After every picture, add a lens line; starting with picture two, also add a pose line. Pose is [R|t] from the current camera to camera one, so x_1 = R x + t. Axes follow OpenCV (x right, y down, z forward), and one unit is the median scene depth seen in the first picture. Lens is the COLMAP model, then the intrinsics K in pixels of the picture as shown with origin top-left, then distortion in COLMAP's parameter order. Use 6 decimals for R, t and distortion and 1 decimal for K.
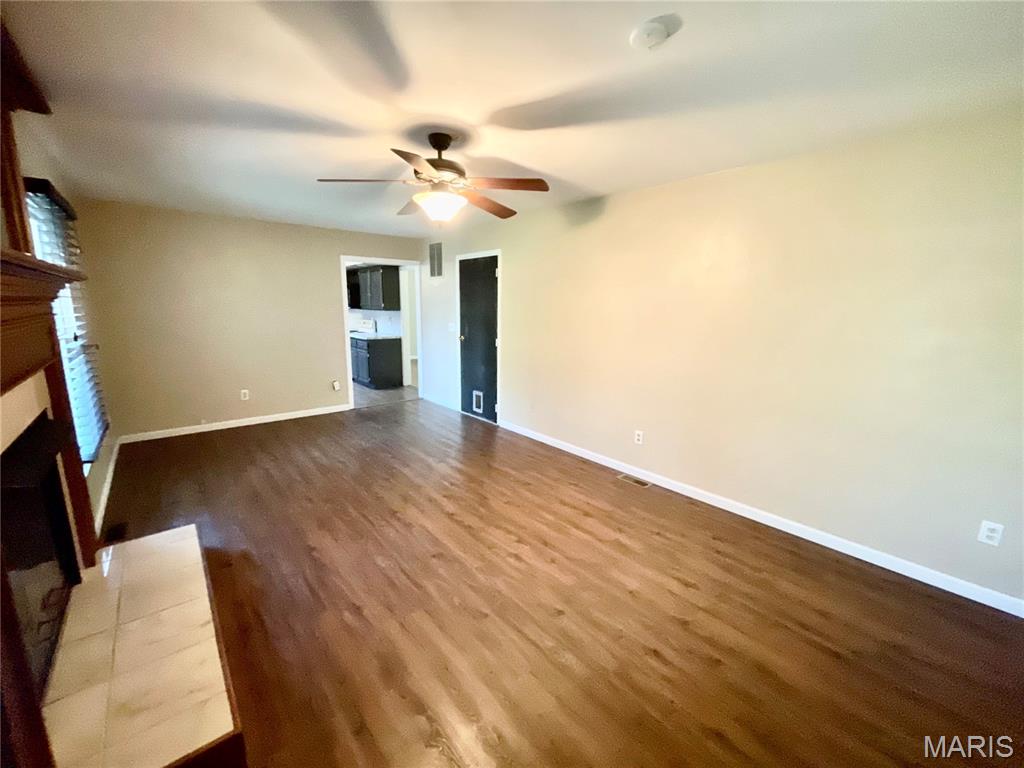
lens RADIAL K [[417.3, 0, 504.2], [0, 417.3, 384.5], [0, 0, 1]] dist [0.002646, 0.000333]
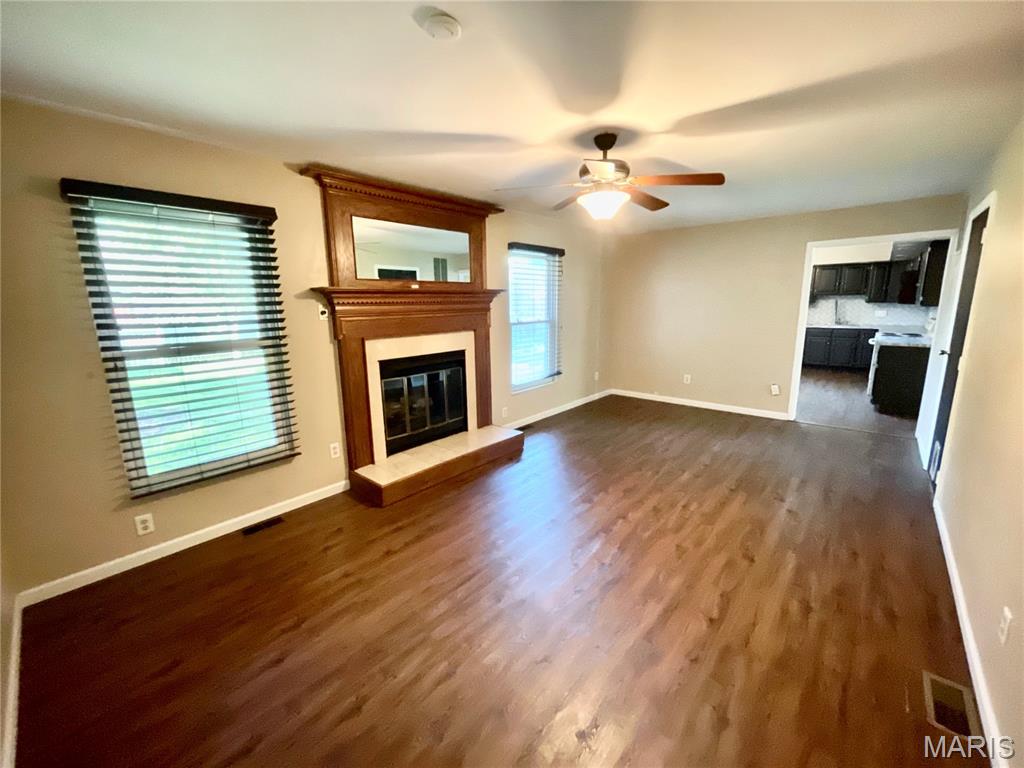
lens RADIAL K [[417.3, 0, 513.8], [0, 417.3, 381.8], [0, 0, 1]] dist [0.002646, 0.000333]
pose [[0.163604, 0.180813, -0.969815, 0.684477], [-0.176802, 0.972518, 0.151491, -0.091806], [0.970554, 0.146680, 0.191076, 0.499266]]
